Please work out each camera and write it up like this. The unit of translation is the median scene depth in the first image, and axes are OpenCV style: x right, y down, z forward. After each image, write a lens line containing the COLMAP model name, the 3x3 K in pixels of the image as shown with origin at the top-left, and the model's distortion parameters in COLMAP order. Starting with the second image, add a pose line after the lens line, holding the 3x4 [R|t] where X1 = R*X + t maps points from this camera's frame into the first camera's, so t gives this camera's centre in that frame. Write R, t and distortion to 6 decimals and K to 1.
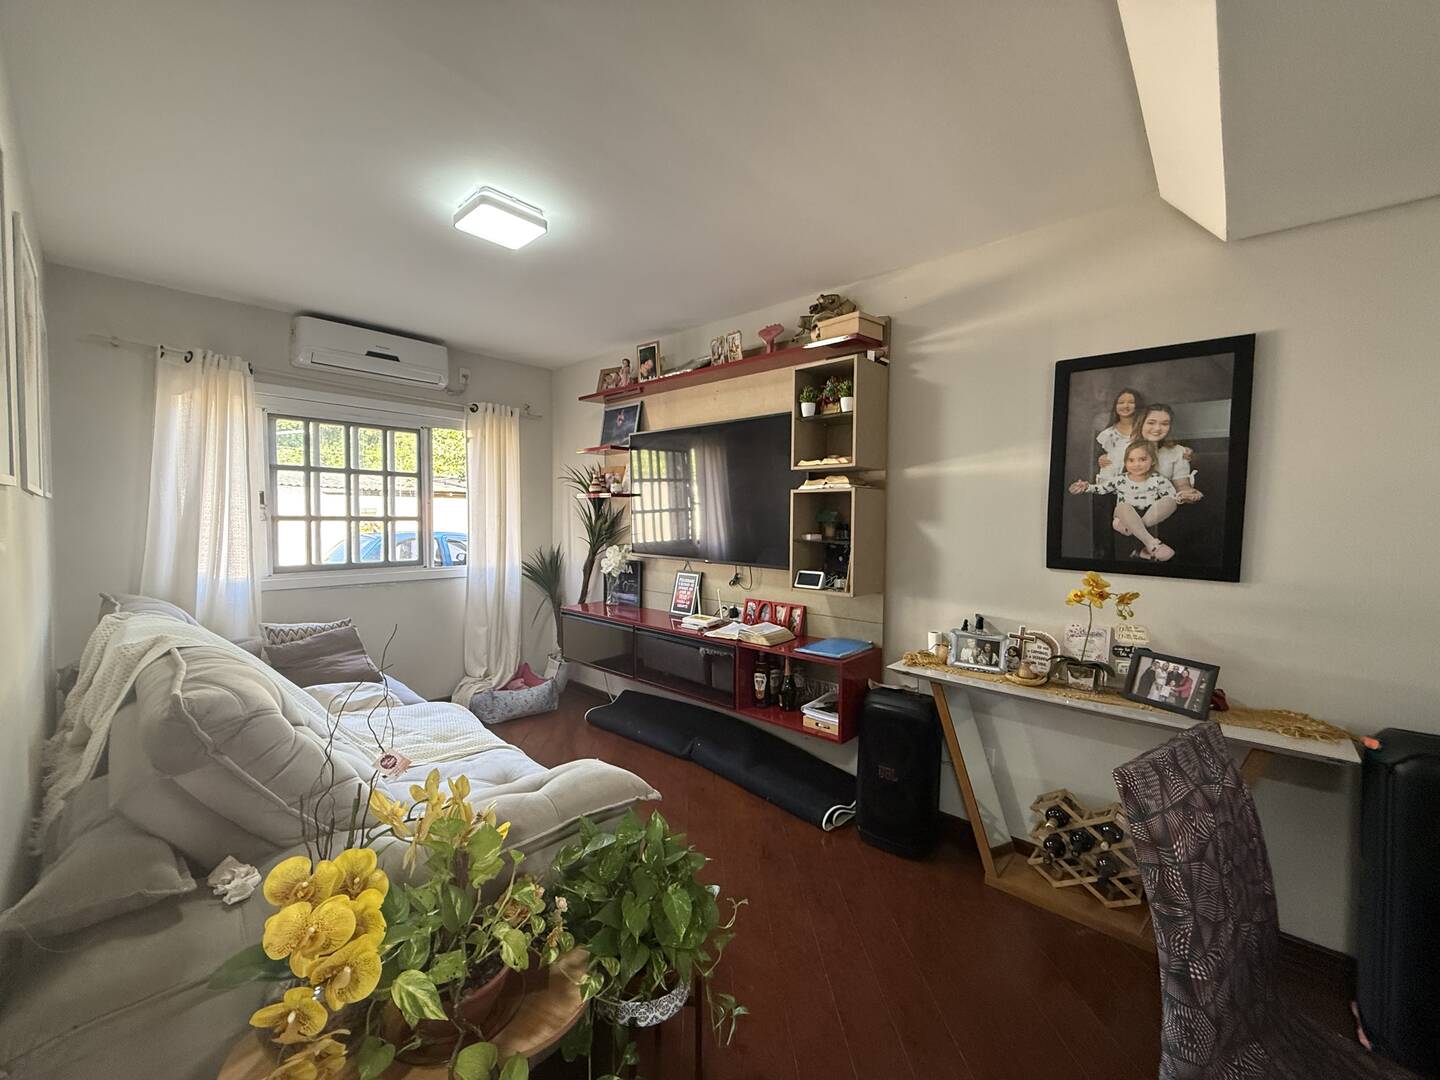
lens RADIAL K [[577.2, 0, 716.8], [0, 577.2, 538.9], [0, 0, 1]] dist [0.001088, -0.000013]
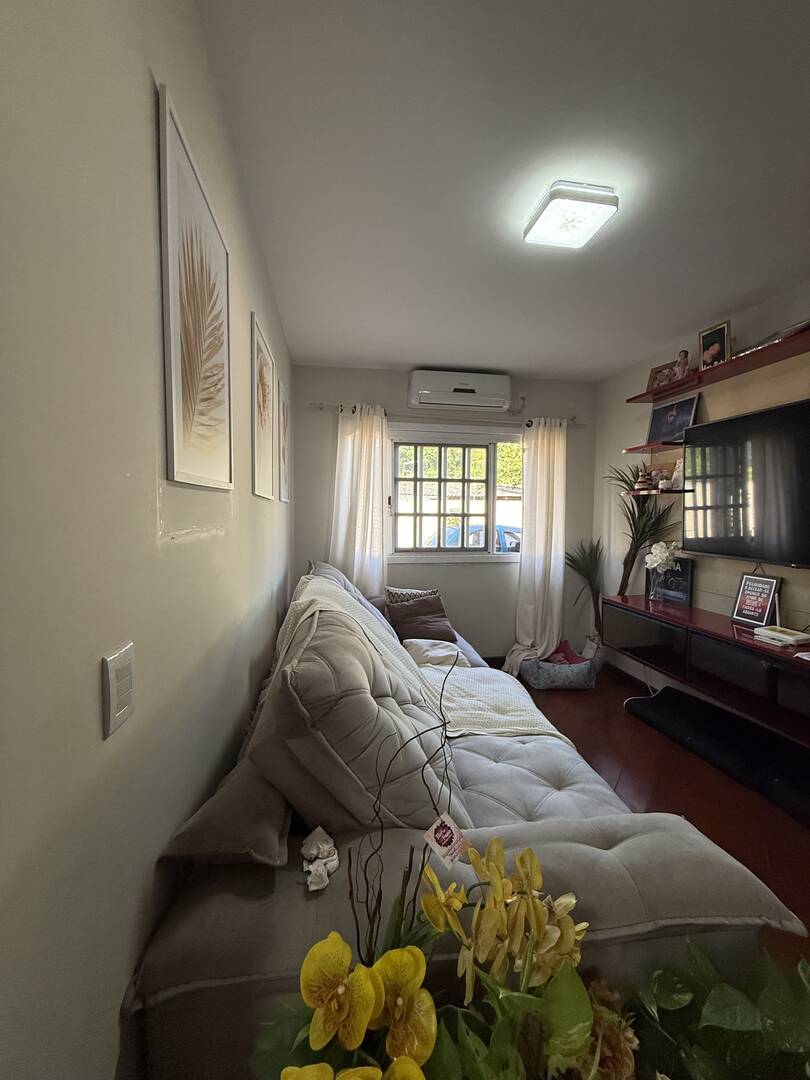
lens RADIAL K [[432.9, 0, 404.4], [0, 432.9, 536.4], [0, 0, 1]] dist [0.001088, -0.000013]
pose [[0.789800, 0.031255, -0.612567, -0.075157], [-0.023910, 0.999511, 0.020170, -0.003056], [0.612898, -0.001284, 0.790161, 0.142834]]
